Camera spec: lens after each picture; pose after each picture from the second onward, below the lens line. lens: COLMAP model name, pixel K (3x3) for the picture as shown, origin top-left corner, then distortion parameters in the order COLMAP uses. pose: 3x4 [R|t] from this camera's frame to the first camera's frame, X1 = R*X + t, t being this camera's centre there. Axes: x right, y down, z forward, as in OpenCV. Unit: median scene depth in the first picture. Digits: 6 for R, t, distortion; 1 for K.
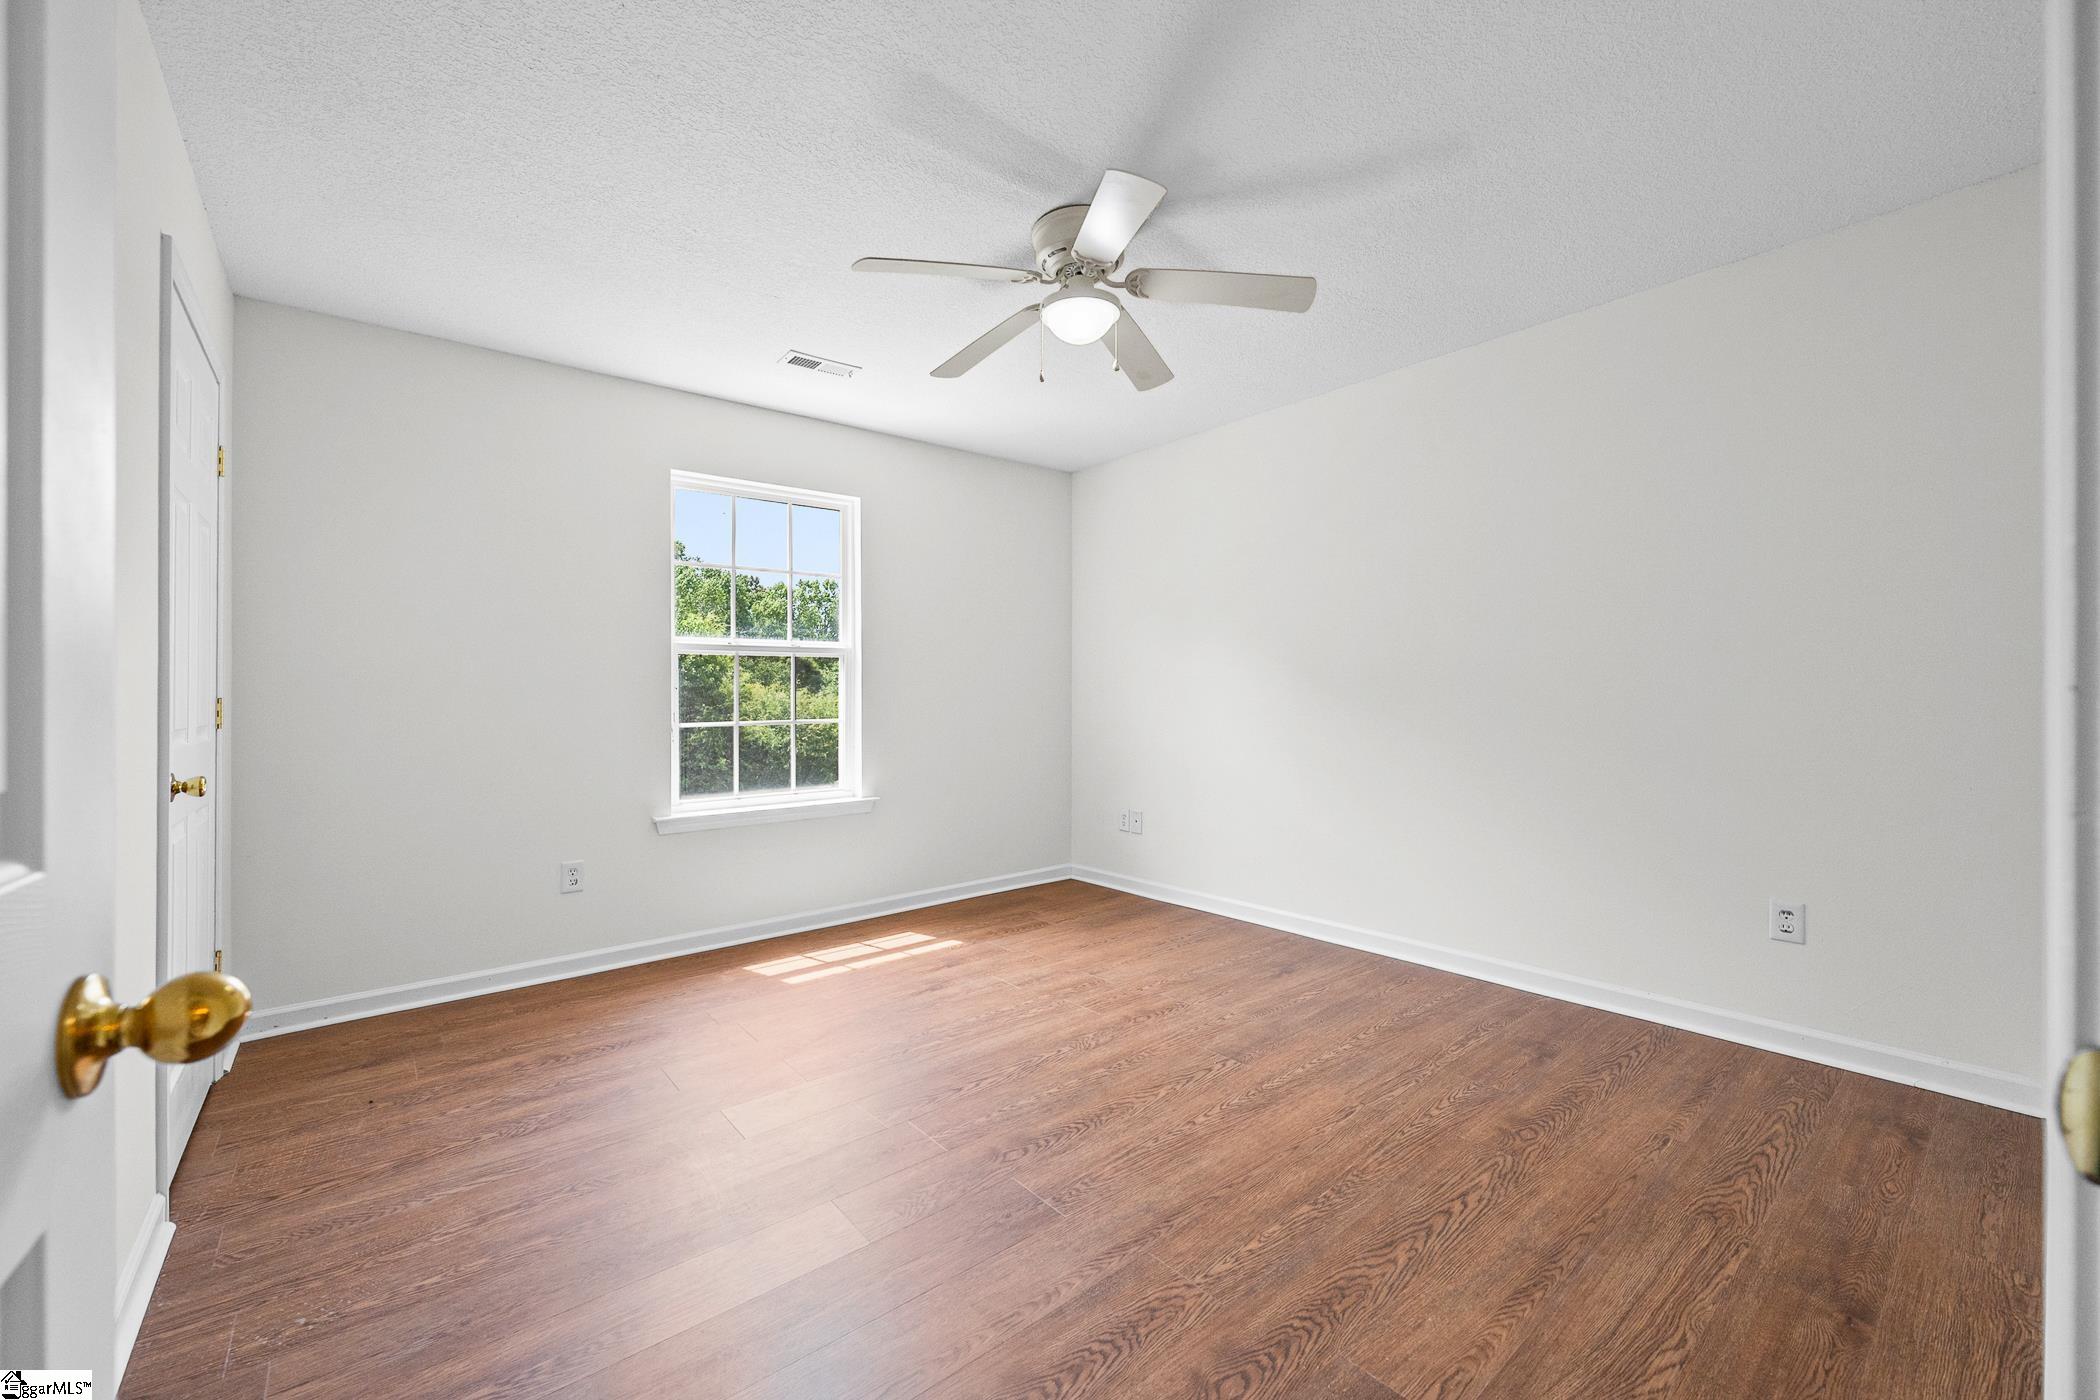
lens RADIAL K [[833.6, 0, 1054.4], [0, 833.6, 685.2], [0, 0, 1]] dist [-0.003198, 0.000185]
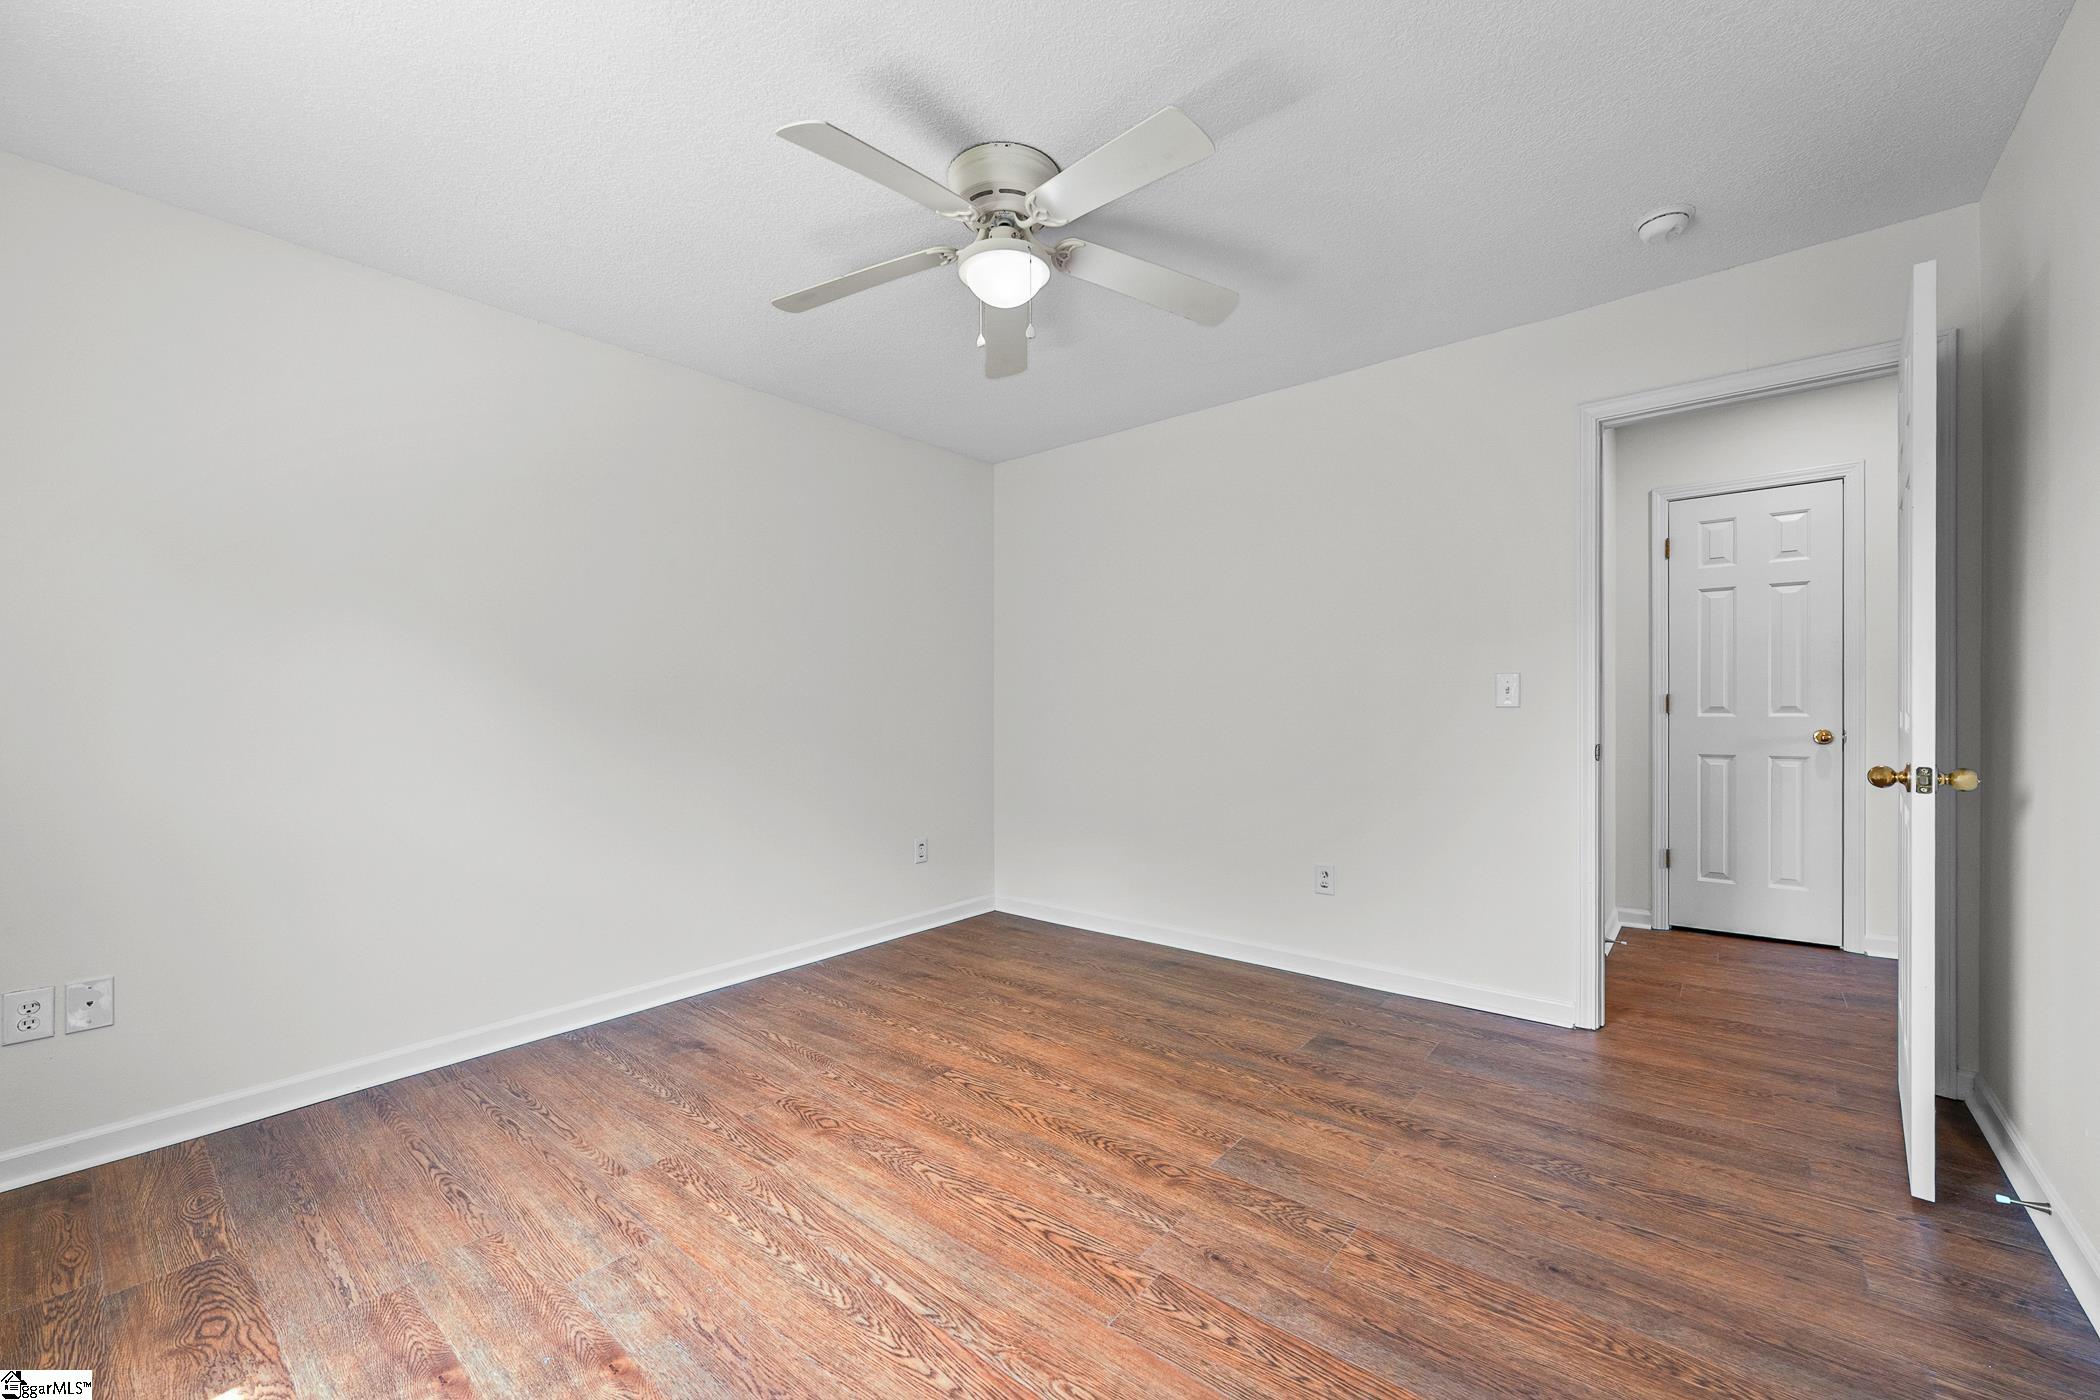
lens RADIAL K [[833.6, 0, 1045.2], [0, 833.6, 712.6], [0, 0, 1]] dist [-0.003198, 0.000185]
pose [[-0.180138, 0.005336, 0.983627, -0.693717], [0.002461, 0.999985, -0.004975, 0.017698], [-0.983638, 0.001524, -0.180148, 0.922834]]
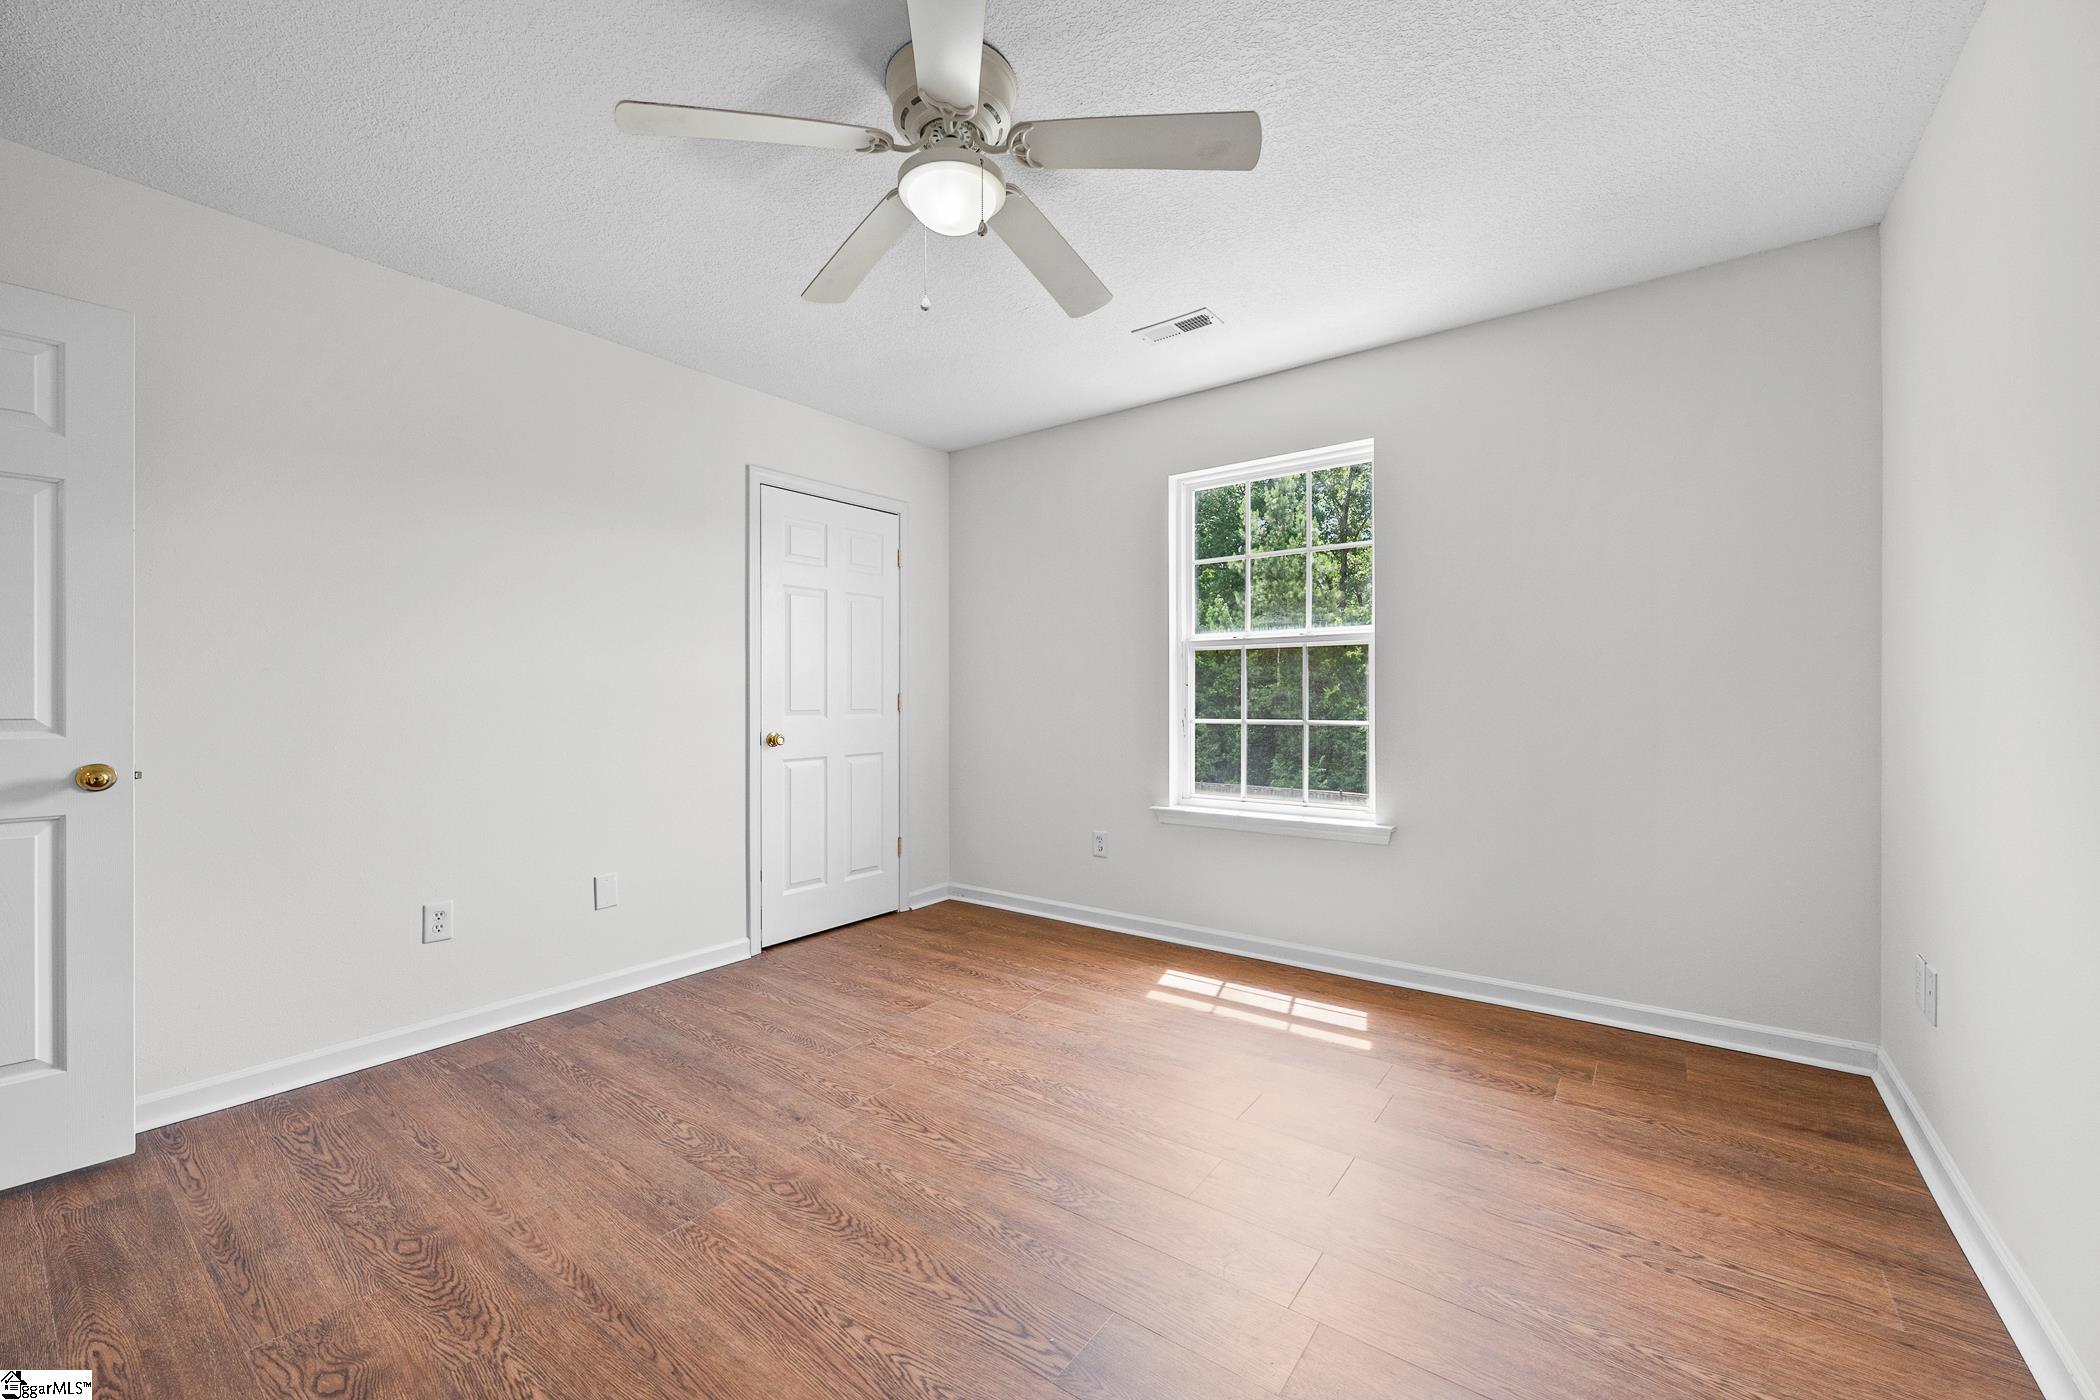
lens RADIAL K [[833.6, 0, 1042.4], [0, 833.6, 683.6], [0, 0, 1]] dist [-0.003198, 0.000185]
pose [[0.227758, -0.004946, -0.973705, 0.648207], [0.014704, 0.999891, -0.001640, 0.002580], [0.973607, -0.013944, 0.227805, 0.751793]]
